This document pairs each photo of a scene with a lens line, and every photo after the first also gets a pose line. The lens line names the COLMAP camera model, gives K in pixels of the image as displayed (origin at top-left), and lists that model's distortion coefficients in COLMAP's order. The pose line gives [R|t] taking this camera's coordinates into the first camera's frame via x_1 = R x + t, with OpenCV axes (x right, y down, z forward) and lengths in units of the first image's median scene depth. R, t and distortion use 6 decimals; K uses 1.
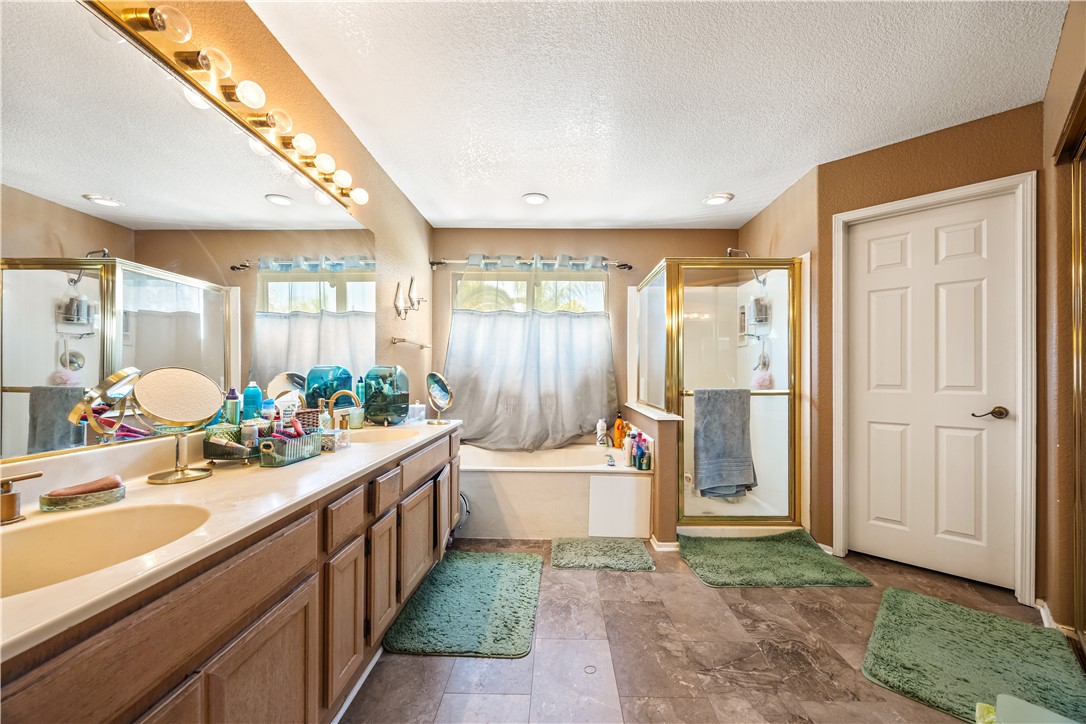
lens RADIAL K [[421.5, 0, 544.2], [0, 421.5, 370.4], [0, 0, 1]] dist [-0.005317, 0.000201]
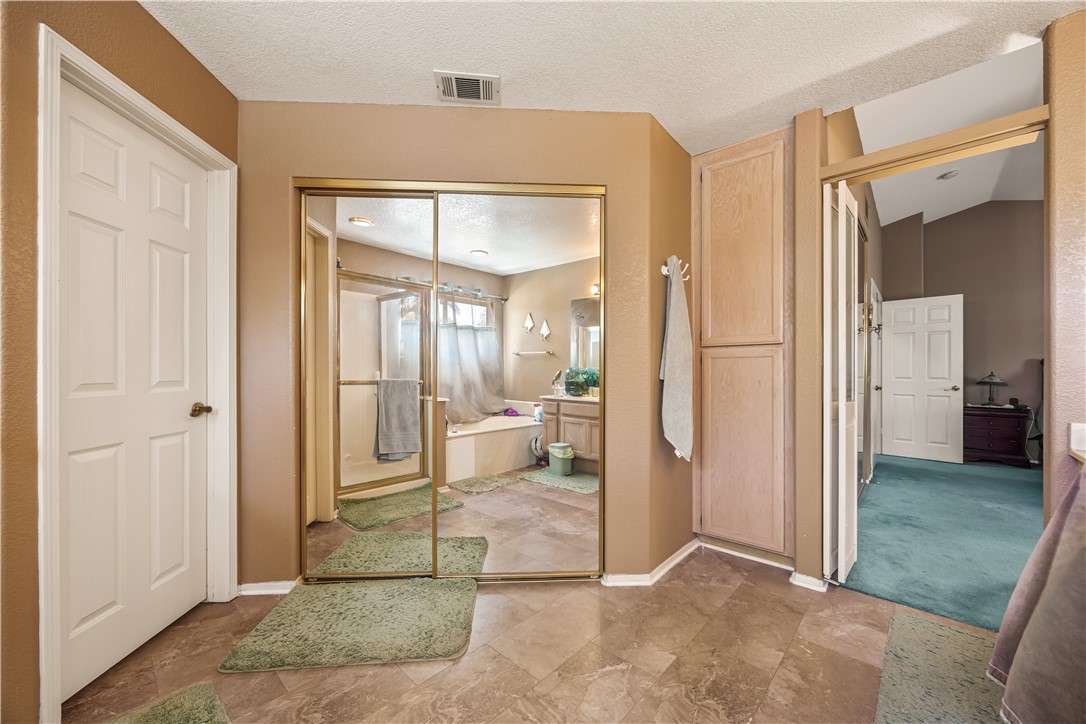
lens RADIAL K [[421.5, 0, 544.7], [0, 421.5, 373.2], [0, 0, 1]] dist [-0.005317, 0.000201]
pose [[-0.760984, -0.010471, 0.648686, -0.048604], [-0.013829, 0.999904, -0.000083, 0.012533], [-0.648623, -0.009034, -0.761056, 1.163910]]
